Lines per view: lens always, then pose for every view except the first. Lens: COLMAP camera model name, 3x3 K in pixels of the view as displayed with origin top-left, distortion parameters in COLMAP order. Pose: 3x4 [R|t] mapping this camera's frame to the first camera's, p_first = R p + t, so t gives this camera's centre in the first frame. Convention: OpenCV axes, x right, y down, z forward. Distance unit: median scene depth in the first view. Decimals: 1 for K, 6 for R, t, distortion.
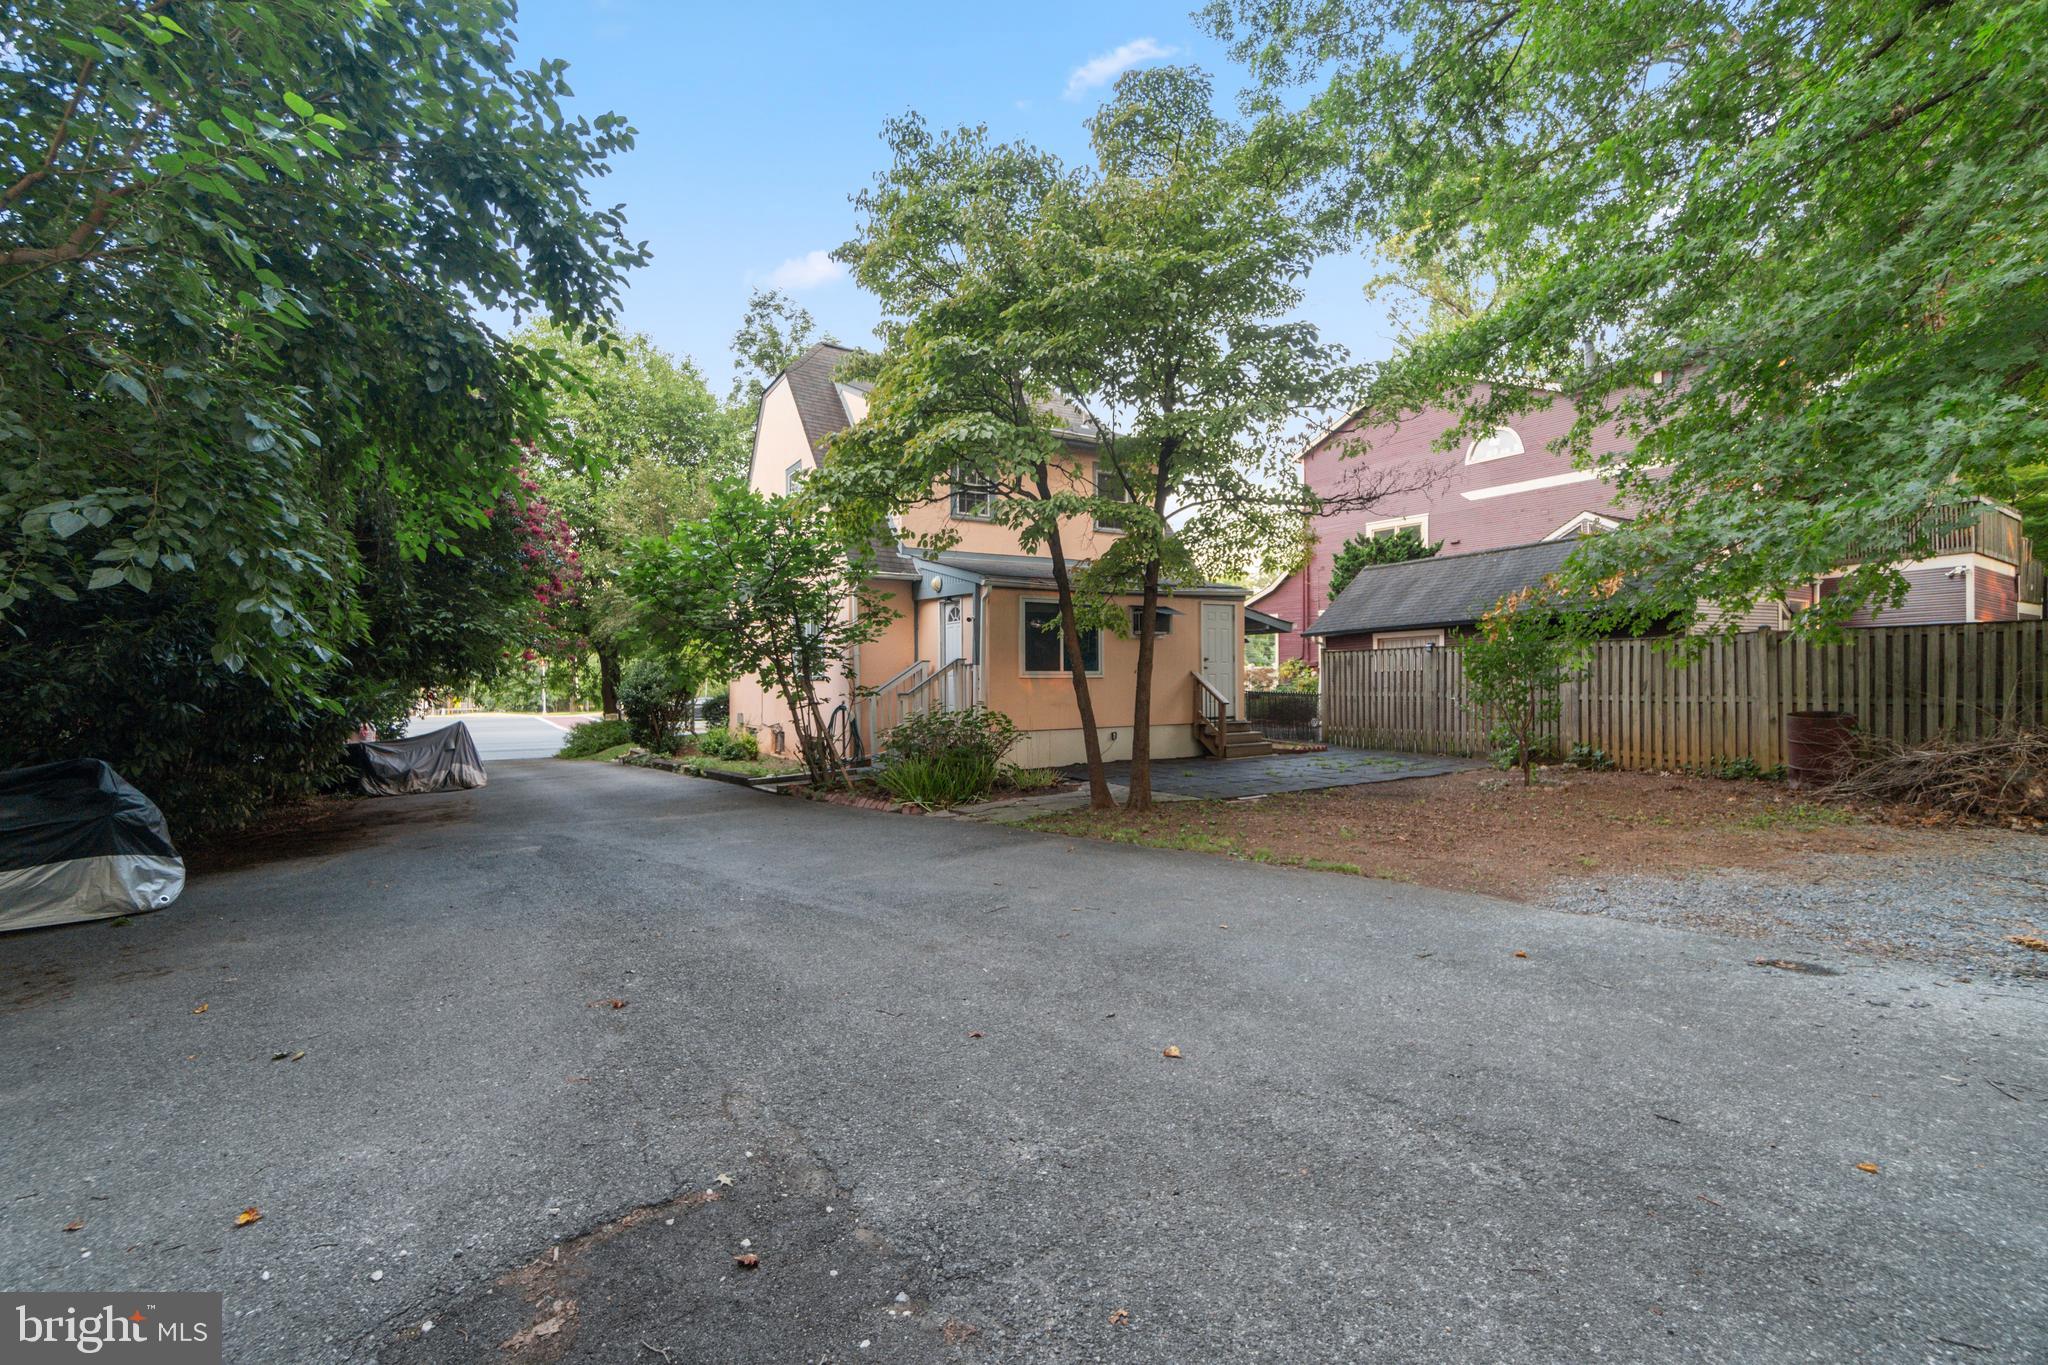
lens RADIAL K [[867.0, 0, 1023.9], [0, 867.0, 675.5], [0, 0, 1]] dist [-0.013265, -0.000236]
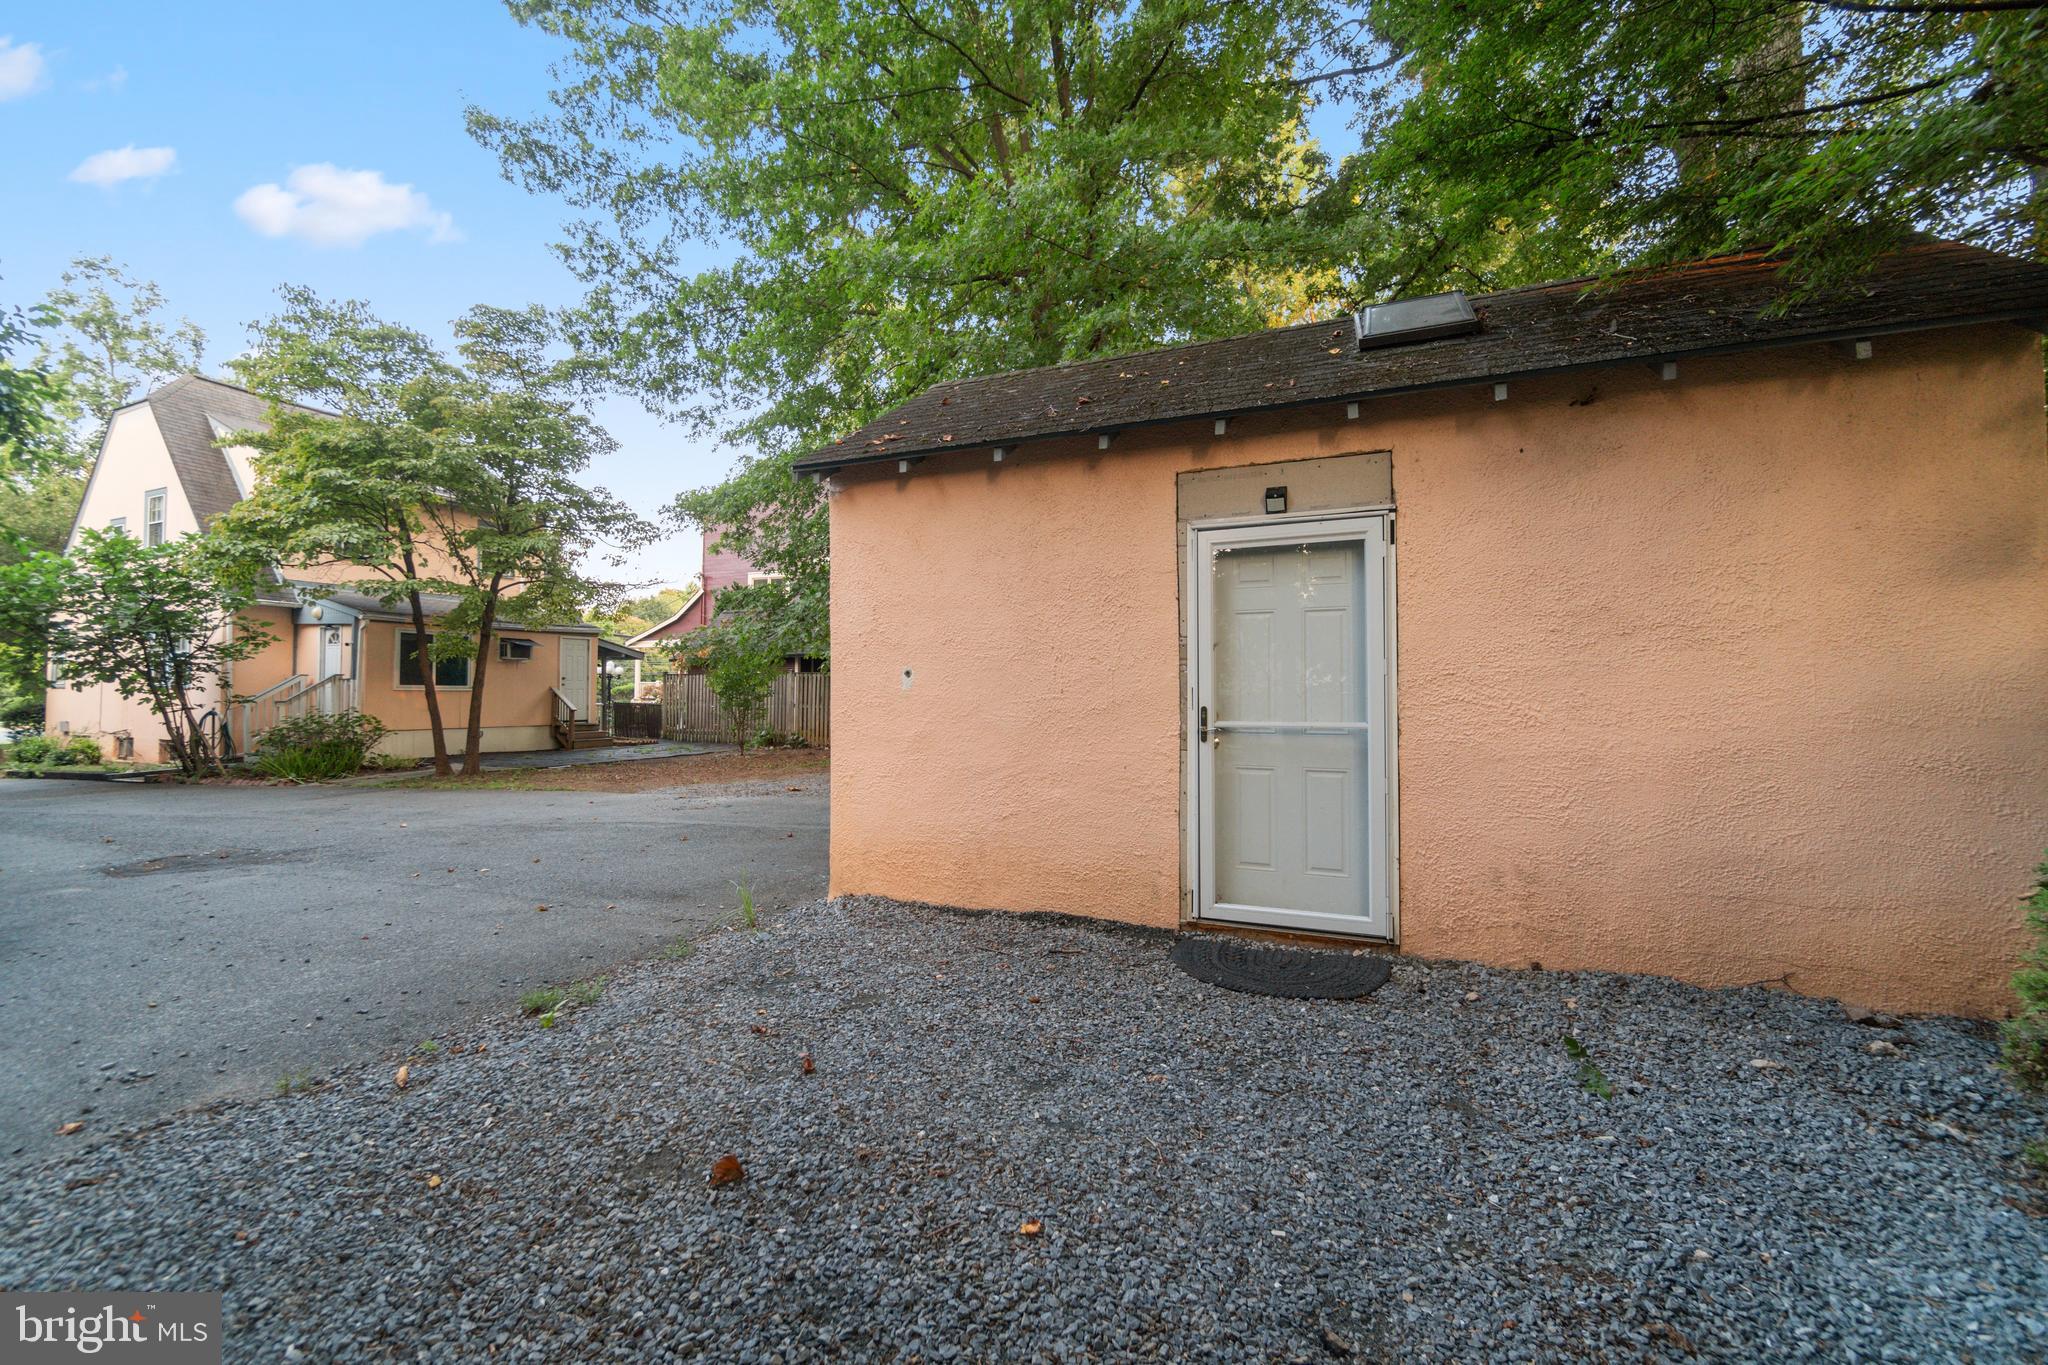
lens RADIAL K [[867.0, 0, 1023.9], [0, 867.0, 675.5], [0, 0, 1]] dist [-0.013265, -0.000236]
pose [[0.836715, 0.023993, 0.547114, 0.081373], [-0.013834, 0.999647, -0.022681, -0.003093], [-0.547465, 0.011409, 0.836751, -0.628641]]
